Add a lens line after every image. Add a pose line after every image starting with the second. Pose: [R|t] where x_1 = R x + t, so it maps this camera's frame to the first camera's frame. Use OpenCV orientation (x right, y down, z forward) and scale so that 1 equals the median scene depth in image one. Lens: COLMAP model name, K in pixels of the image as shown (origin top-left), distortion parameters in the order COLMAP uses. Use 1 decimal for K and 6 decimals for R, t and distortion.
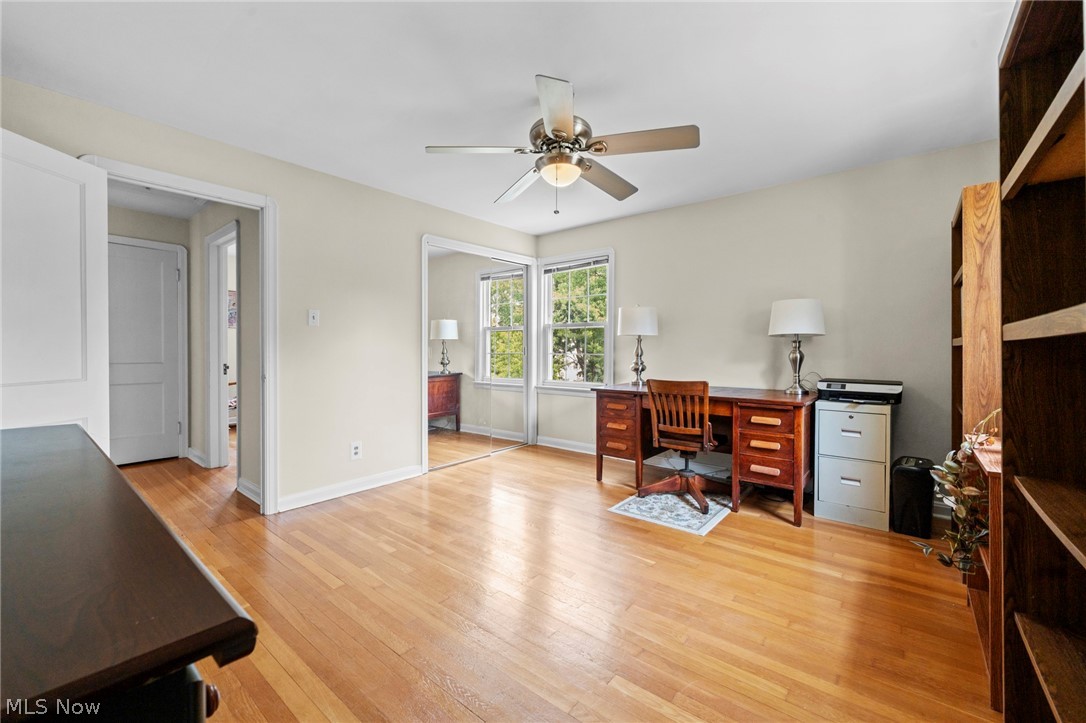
lens RADIAL K [[440.5, 0, 544.7], [0, 440.5, 353.5], [0, 0, 1]] dist [-0.001214, -0.000060]
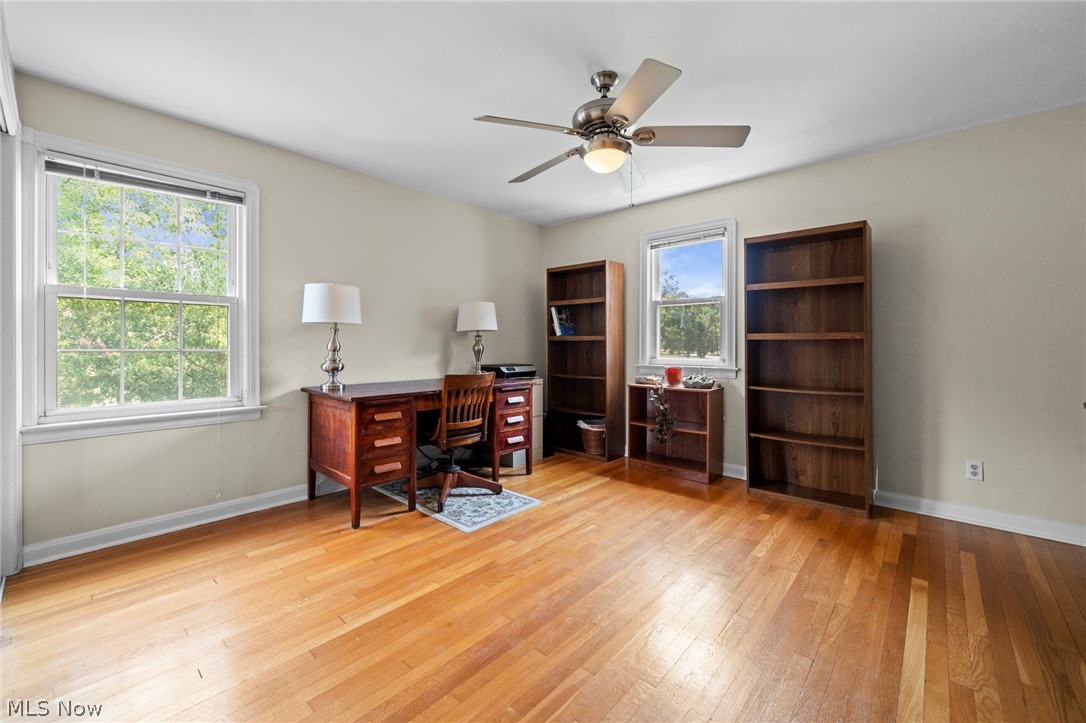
lens RADIAL K [[440.5, 0, 544.7], [0, 440.5, 353.5], [0, 0, 1]] dist [-0.001214, -0.000060]
pose [[0.045924, -0.022702, 0.998687, -0.695362], [0.008566, 0.999714, 0.022331, -0.004119], [-0.998908, 0.007529, 0.046106, 0.823389]]
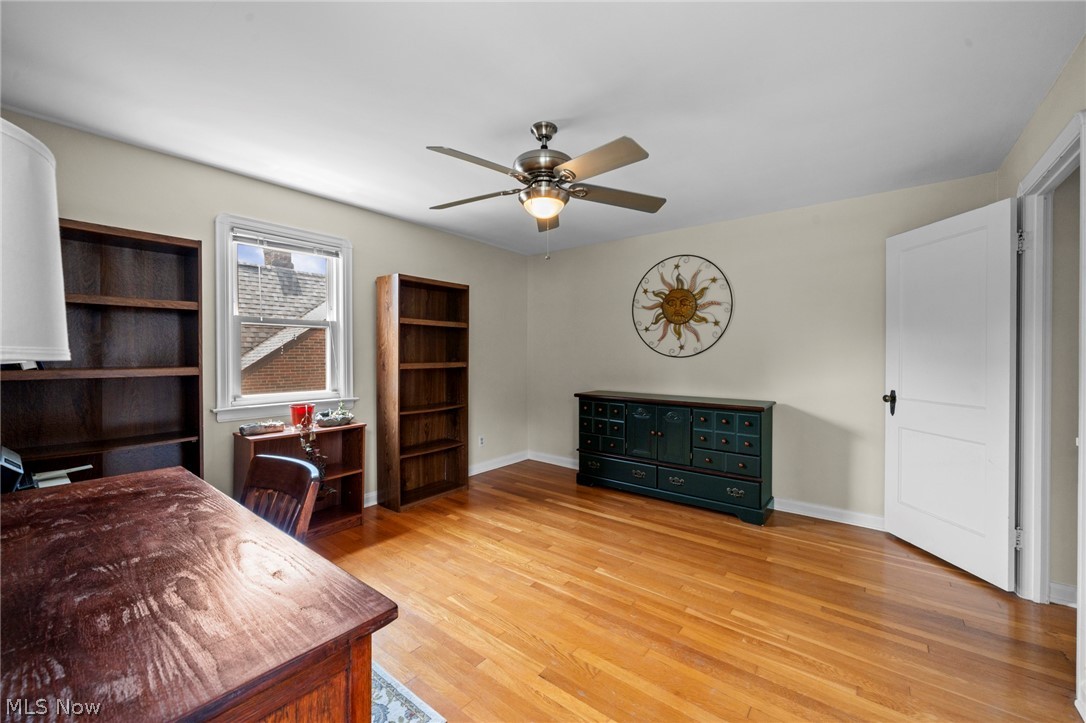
lens RADIAL K [[428.7, 0, 537.7], [0, 428.7, 366.7], [0, 0, 1]] dist [-0.000142, 0.000033]
pose [[-0.999970, -0.001855, -0.007586, 0.044879], [-0.002159, 0.999188, 0.040229, -0.061660], [0.007505, 0.040244, -0.999162, 1.489686]]
